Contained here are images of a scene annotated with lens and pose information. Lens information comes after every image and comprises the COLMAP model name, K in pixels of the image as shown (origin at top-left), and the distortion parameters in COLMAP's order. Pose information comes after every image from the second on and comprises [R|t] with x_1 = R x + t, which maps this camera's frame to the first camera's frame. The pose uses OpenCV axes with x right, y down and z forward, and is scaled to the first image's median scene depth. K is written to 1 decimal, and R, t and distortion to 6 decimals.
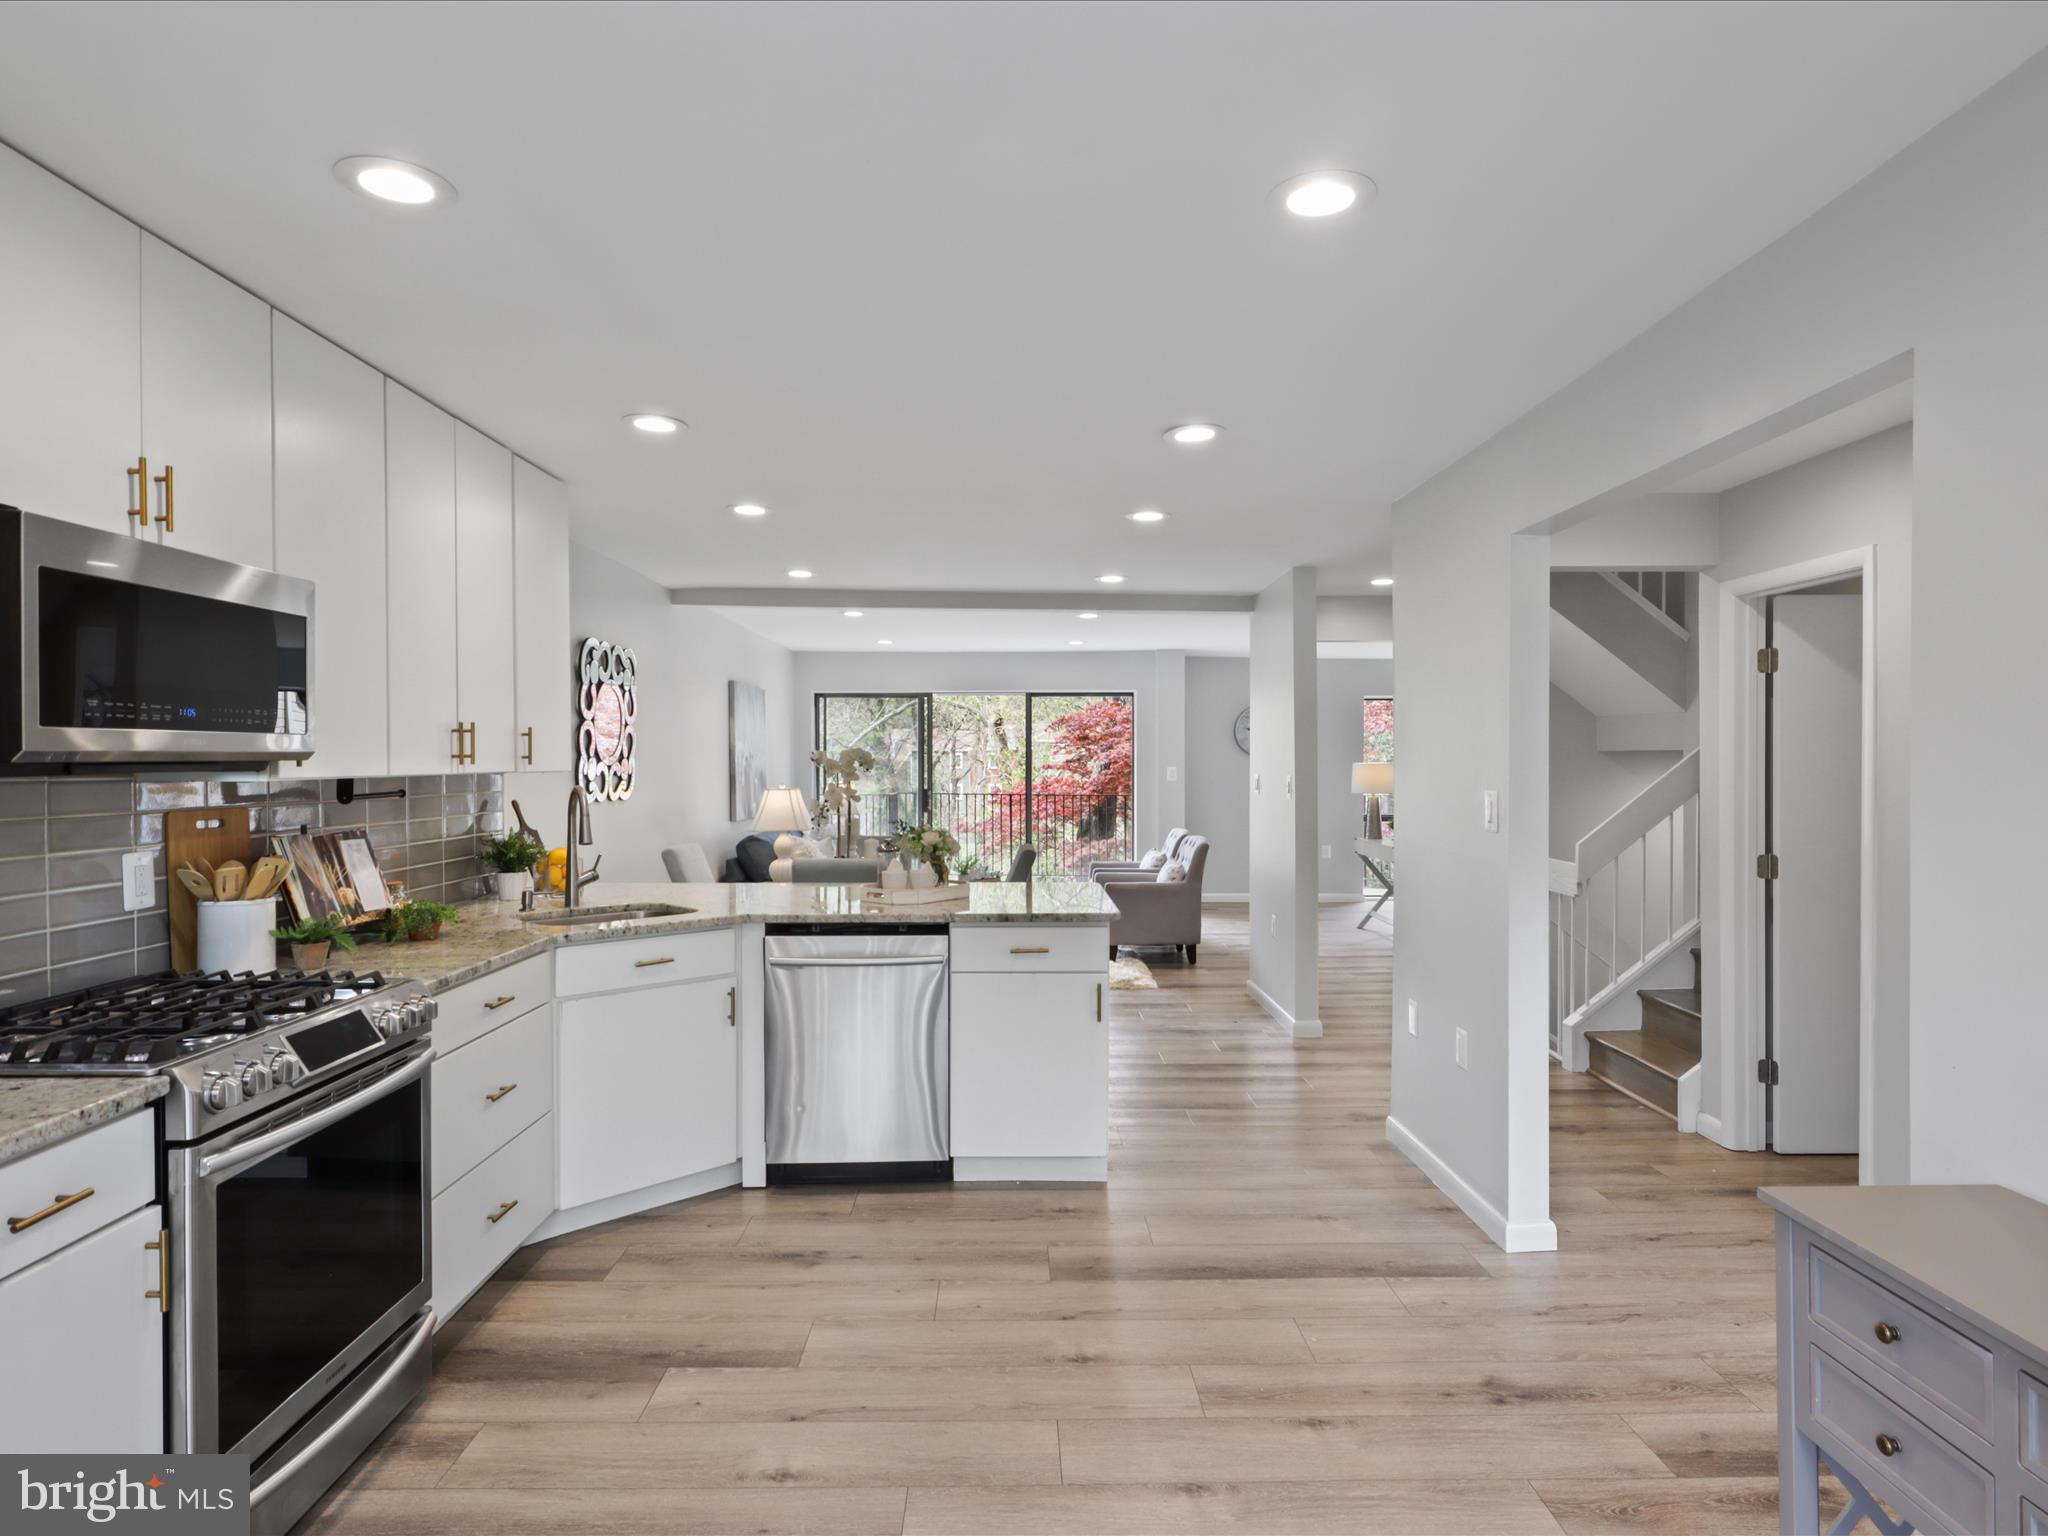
lens RADIAL K [[1159.6, 0, 1028.4], [0, 1159.6, 761.0], [0, 0, 1]] dist [-0.006034, 0.004208]
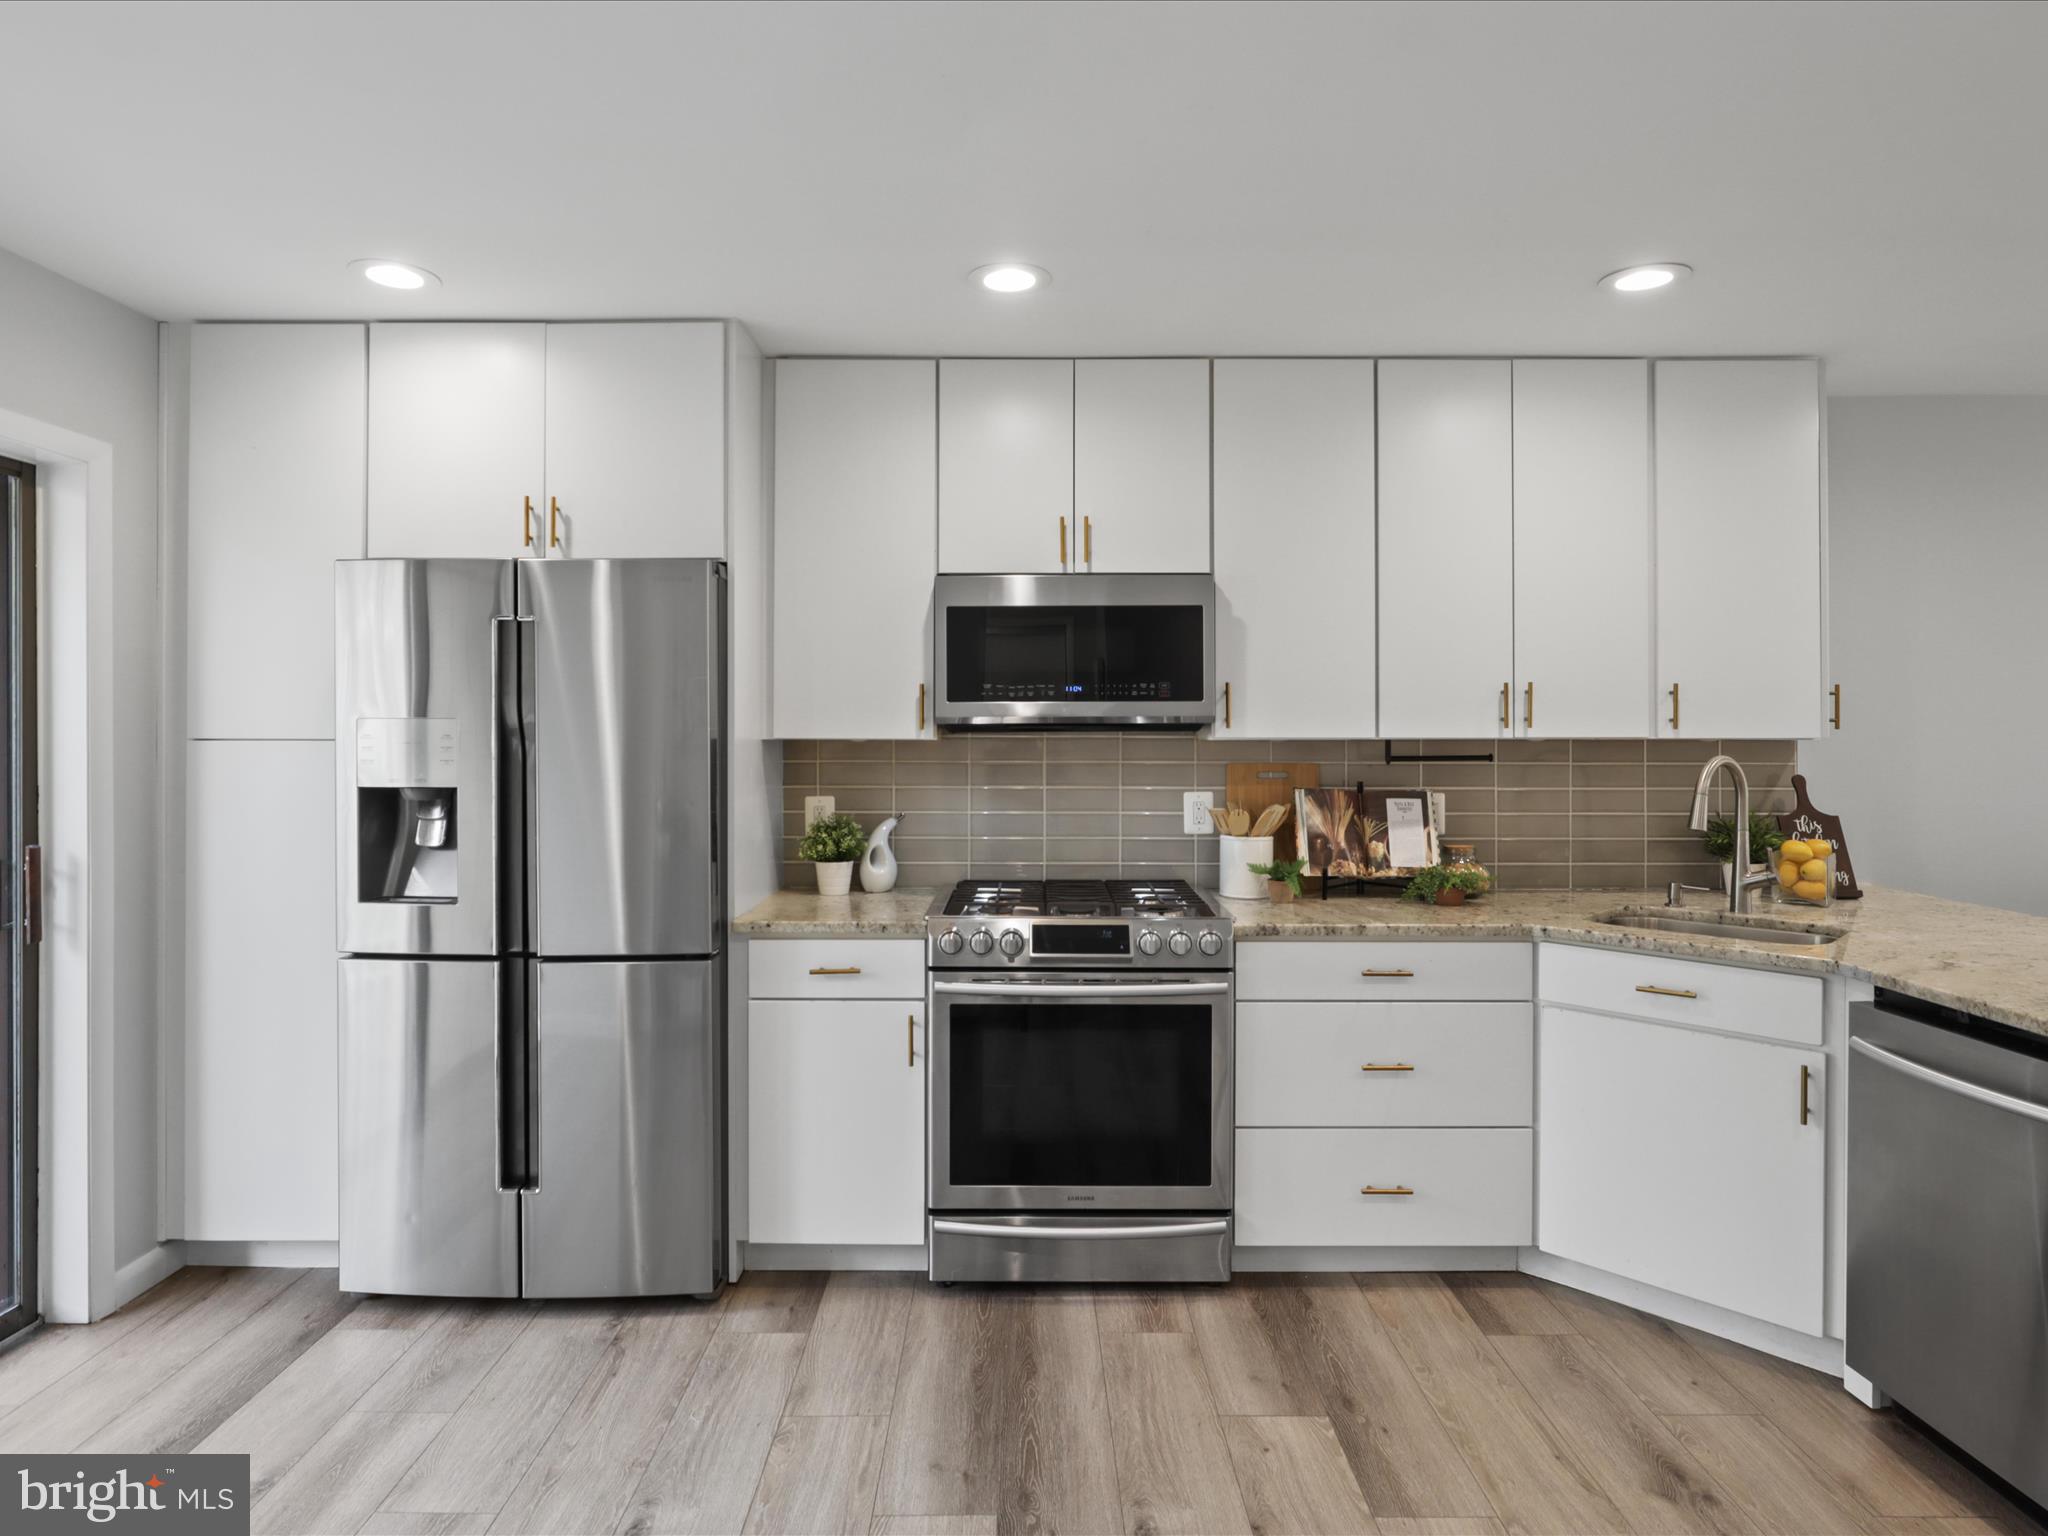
lens RADIAL K [[1159.6, 0, 1020.3], [0, 1159.6, 731.4], [0, 0, 1]] dist [-0.006034, 0.004208]
pose [[-0.014763, 0.000200, -0.999891, 0.556575], [-0.002489, 0.999997, 0.000237, 0.007994], [0.999888, 0.002493, -0.014762, 0.768315]]
